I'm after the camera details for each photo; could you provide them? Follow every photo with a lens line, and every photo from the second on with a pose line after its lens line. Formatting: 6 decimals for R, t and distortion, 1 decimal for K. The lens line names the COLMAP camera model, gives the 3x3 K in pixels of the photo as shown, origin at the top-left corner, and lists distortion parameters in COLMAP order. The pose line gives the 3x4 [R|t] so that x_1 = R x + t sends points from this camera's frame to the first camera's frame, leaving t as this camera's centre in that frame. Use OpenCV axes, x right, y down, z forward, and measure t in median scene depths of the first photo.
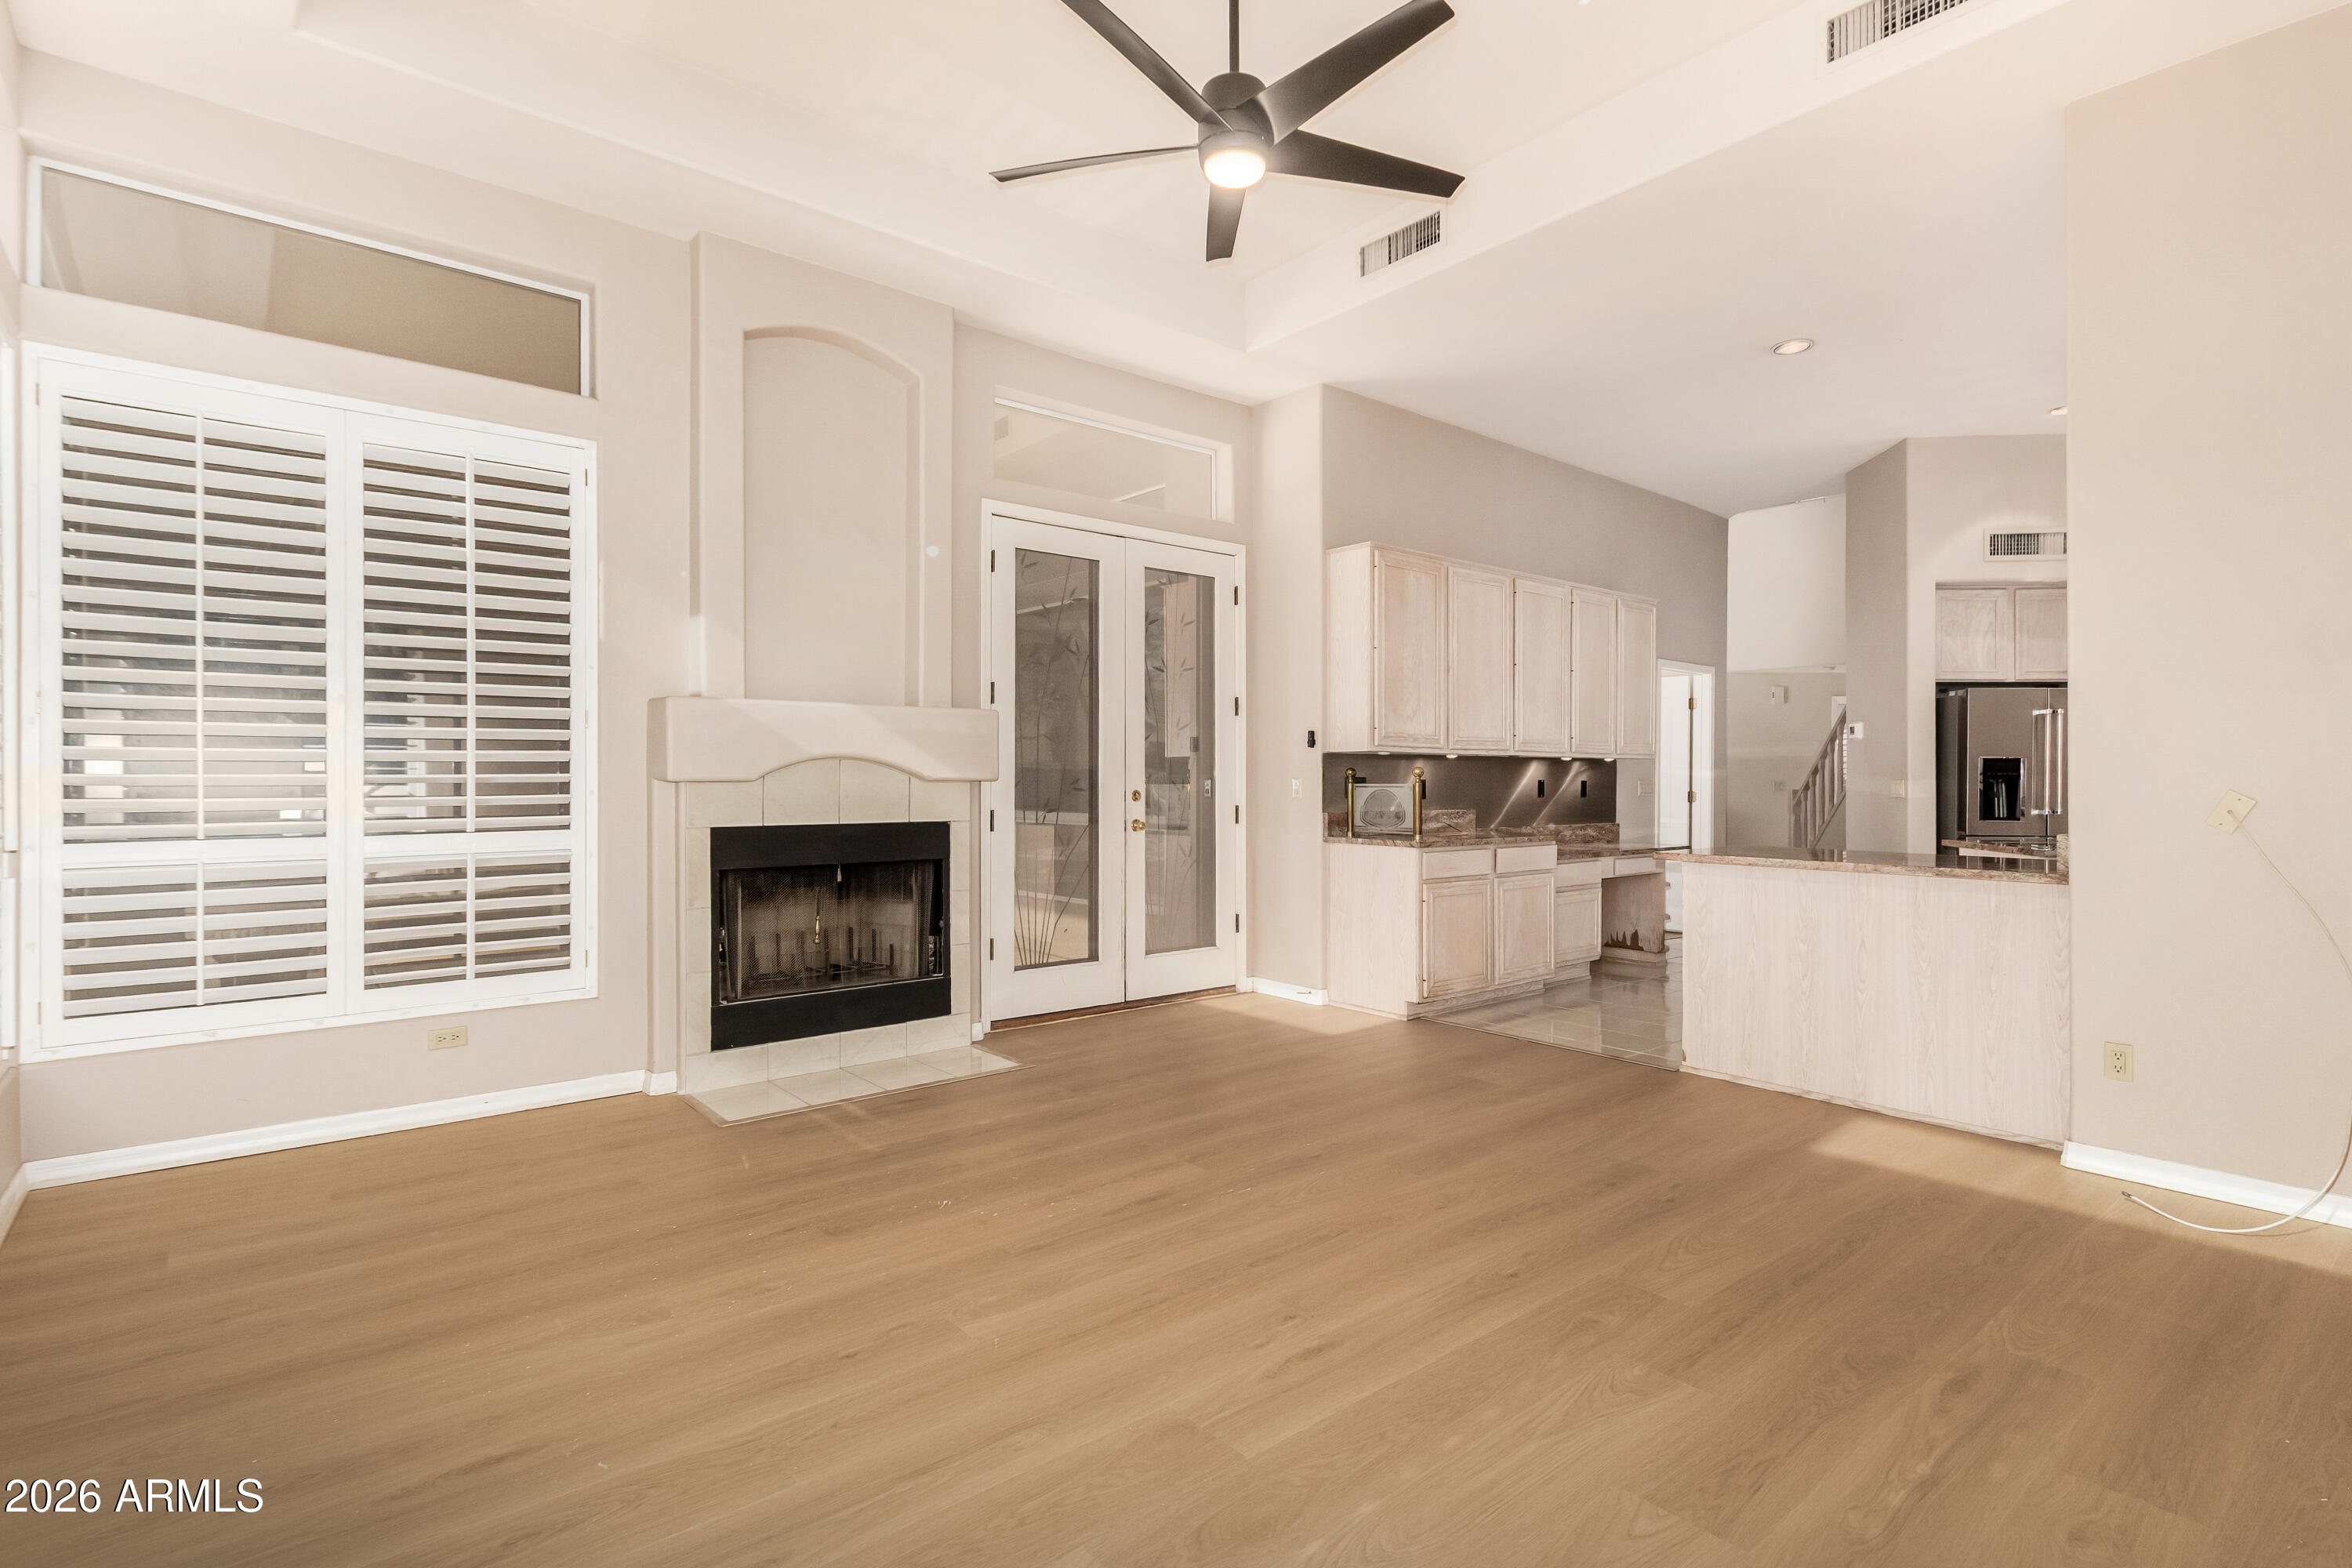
lens RADIAL K [[1154.4, 0, 1176.0], [0, 1154.4, 784.0], [0, 0, 1]] dist [0.000035, 0.000327]
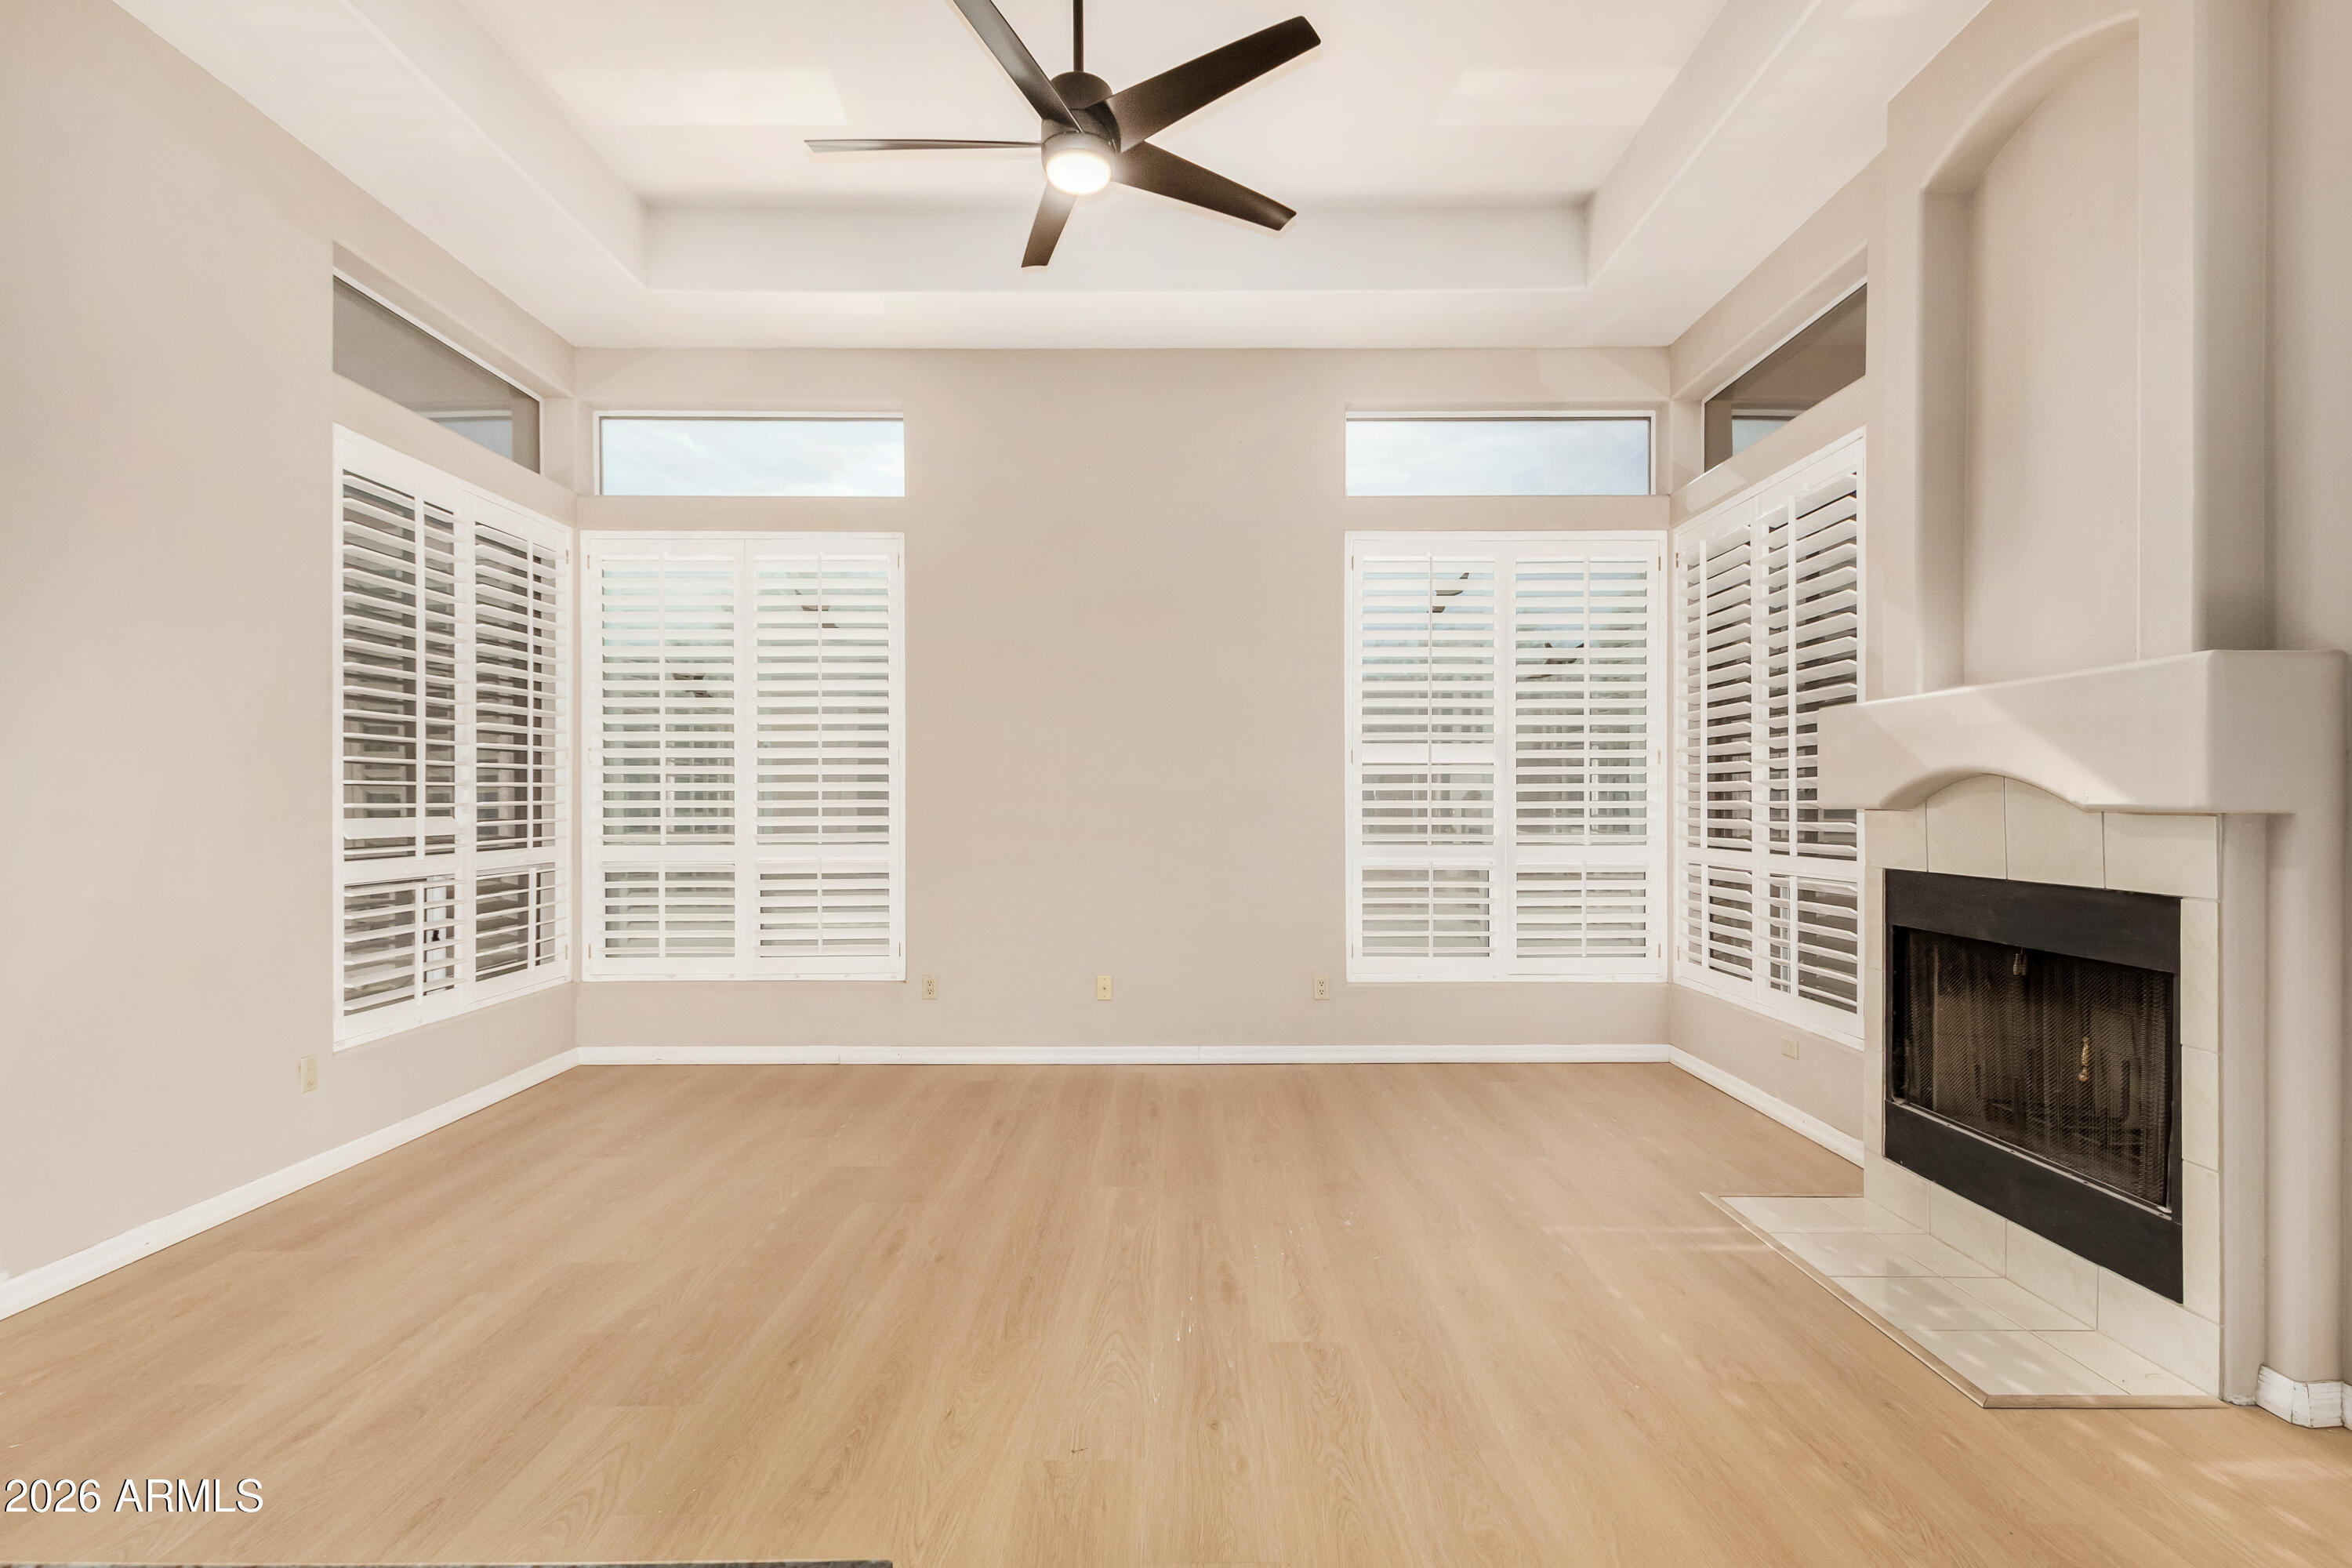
lens RADIAL K [[1093.3, 0, 1169.6], [0, 1093.3, 797.5], [0, 0, 1]] dist [0.002970, 0.000569]
pose [[-0.629687, -0.003562, -0.776841, 0.514896], [-0.003130, 0.999993, -0.002048, -0.008271], [0.776842, 0.001142, -0.629694, 1.177431]]
